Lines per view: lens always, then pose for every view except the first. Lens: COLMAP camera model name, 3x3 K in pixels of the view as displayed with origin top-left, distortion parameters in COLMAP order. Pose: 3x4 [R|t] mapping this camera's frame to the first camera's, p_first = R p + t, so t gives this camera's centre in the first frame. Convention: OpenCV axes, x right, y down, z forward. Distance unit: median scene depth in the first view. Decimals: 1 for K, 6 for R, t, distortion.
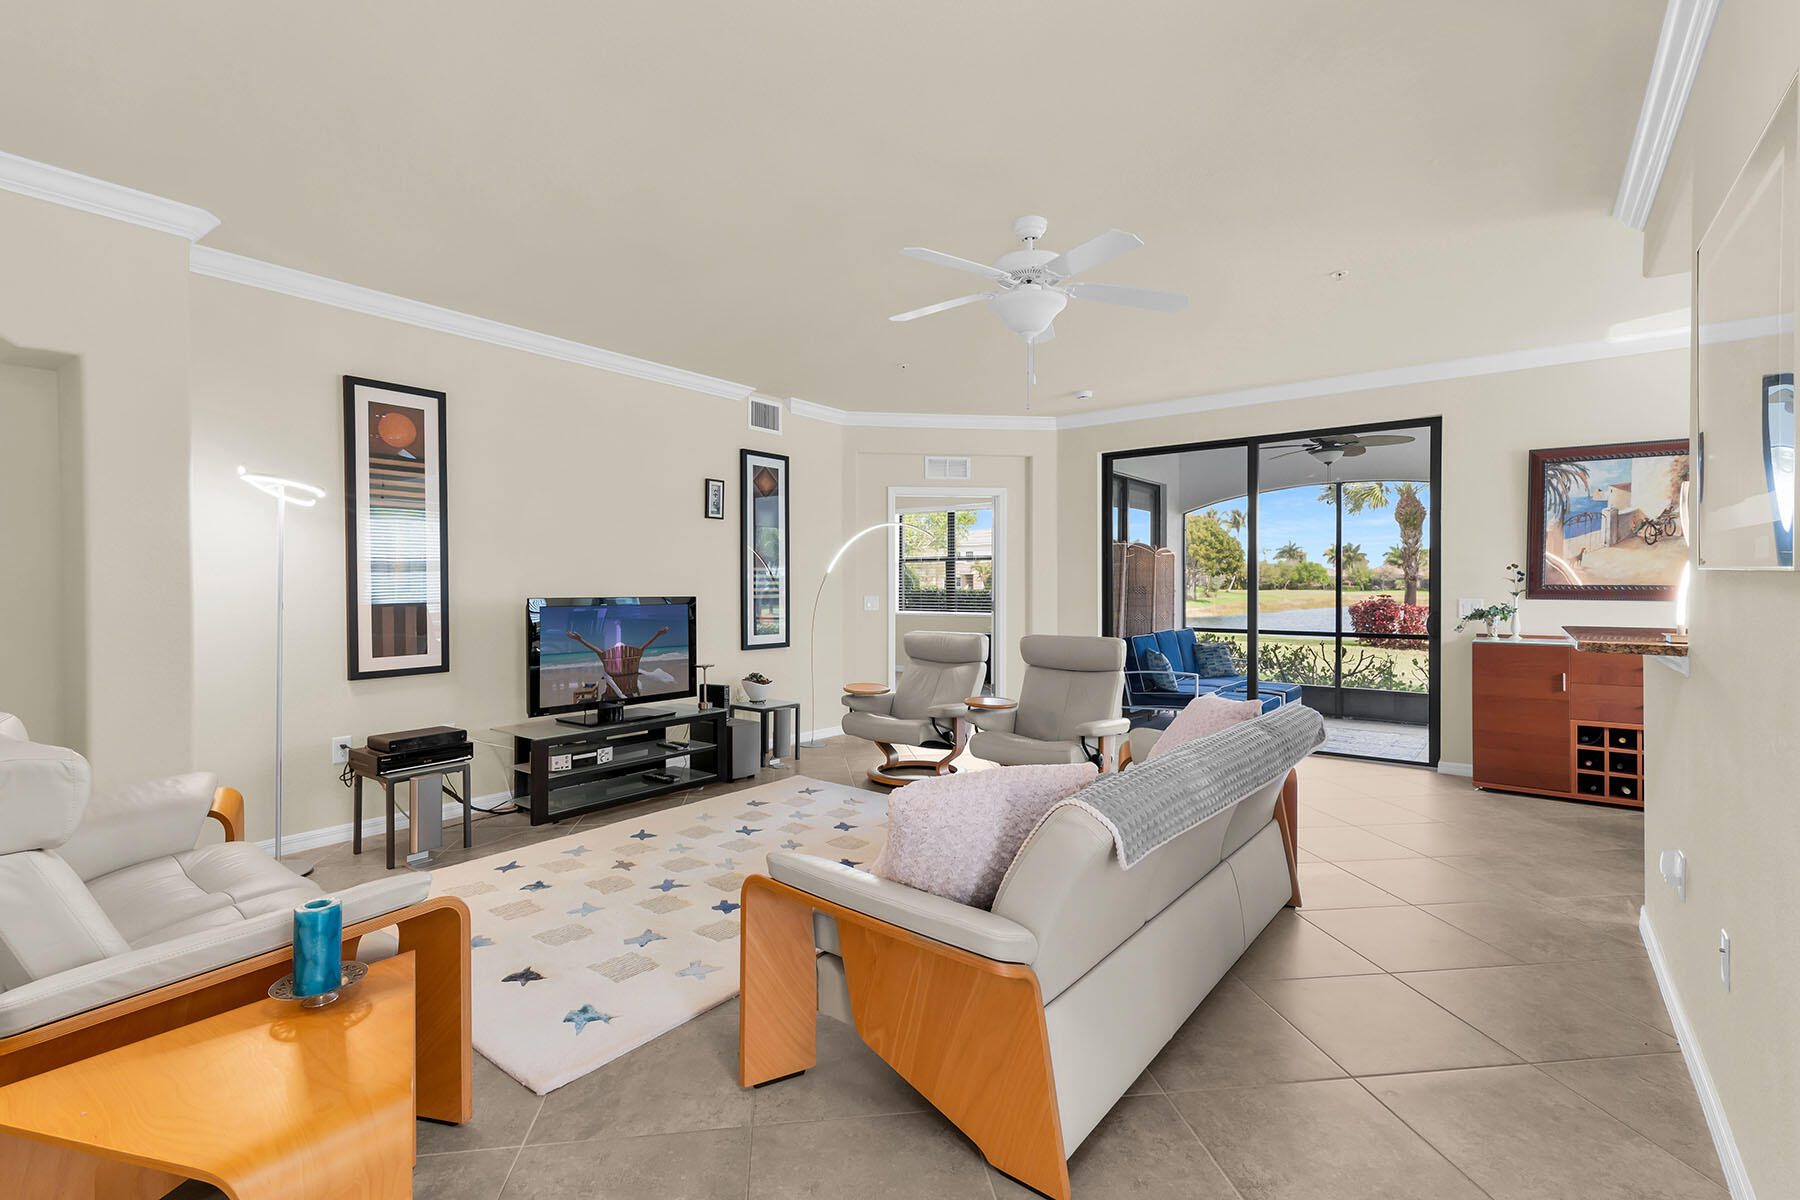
lens RADIAL K [[814.1, 0, 892.0], [0, 814.1, 593.1], [0, 0, 1]] dist [0.013222, -0.001307]
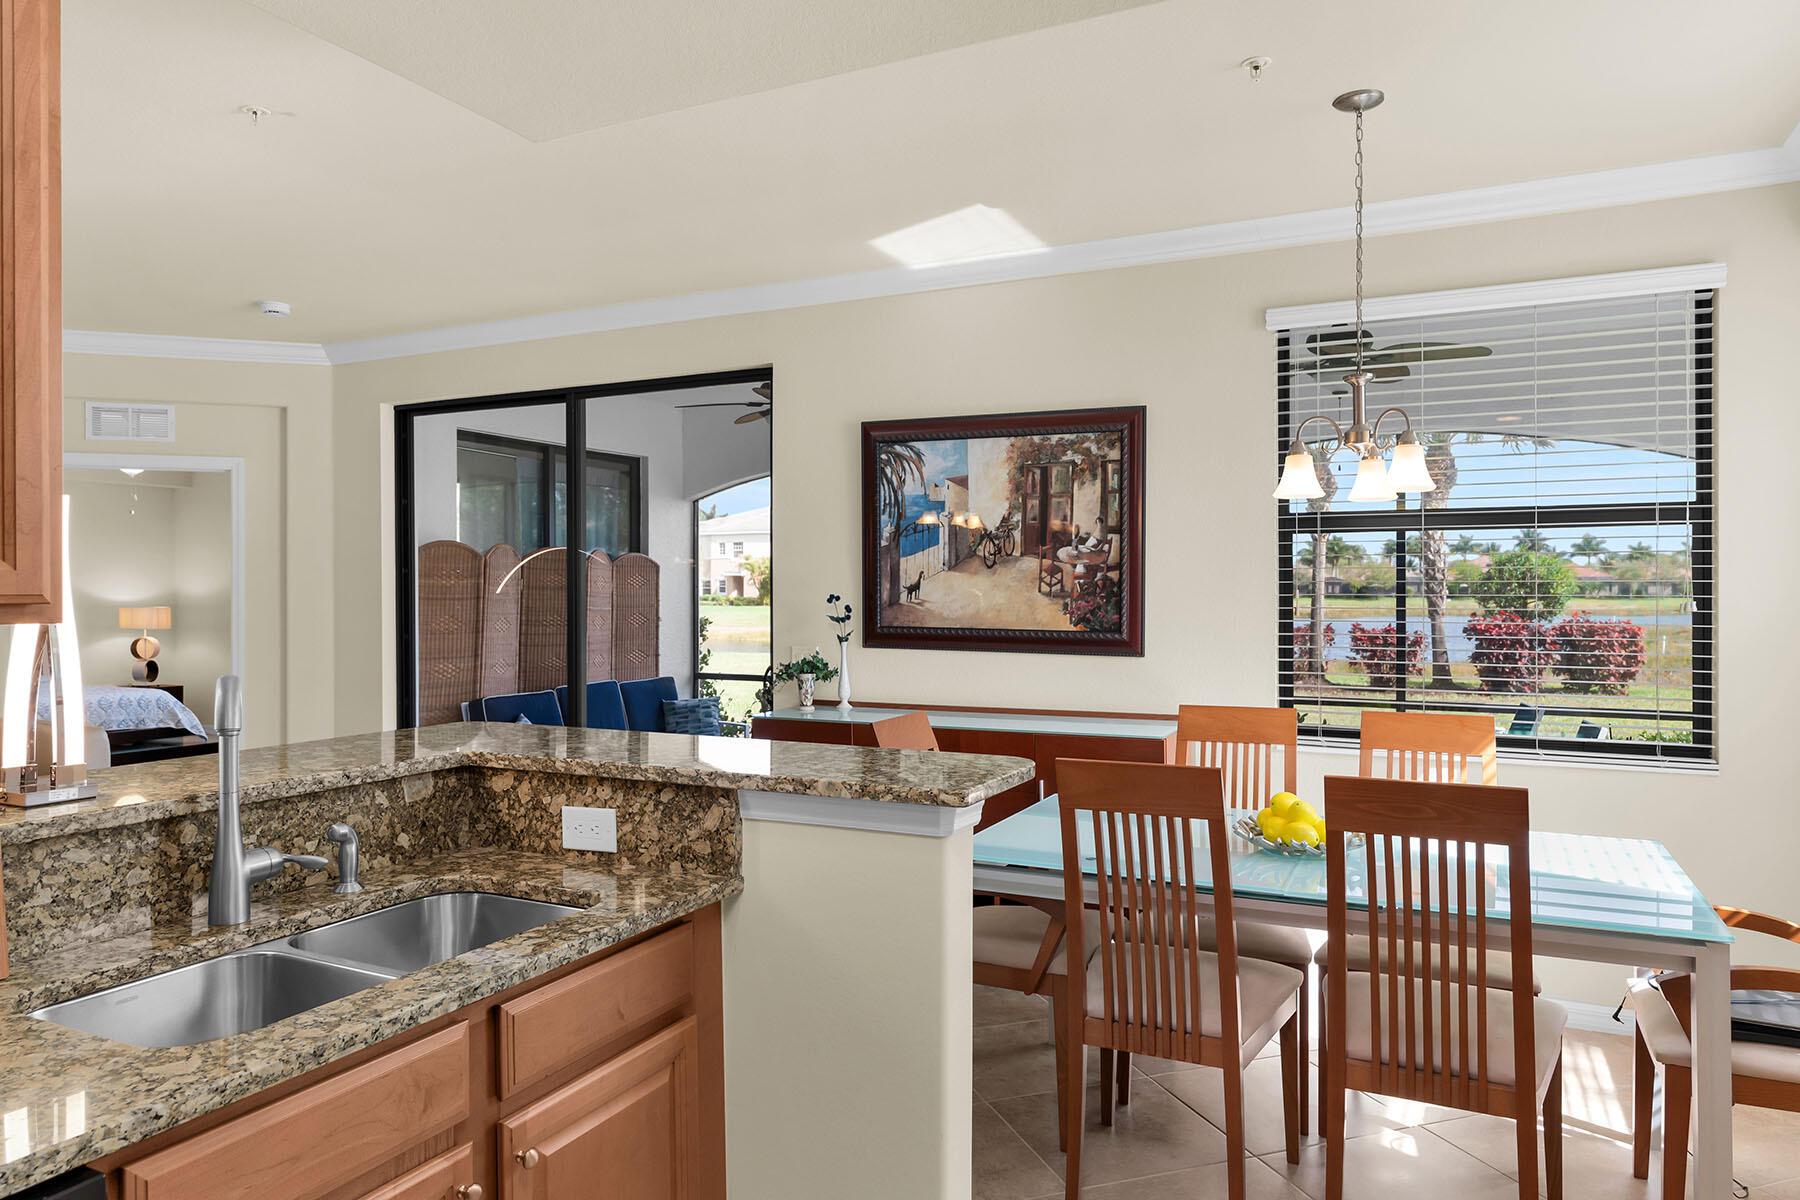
lens RADIAL K [[1169.4, 0, 890.4], [0, 1169.4, 592.5], [0, 0, 1]] dist [0.000135, 0.001693]
pose [[0.979558, -0.000607, 0.201162, 0.631580], [0.002161, 0.999969, -0.007506, -0.030930], [-0.201152, 0.007787, 0.979529, 0.074280]]
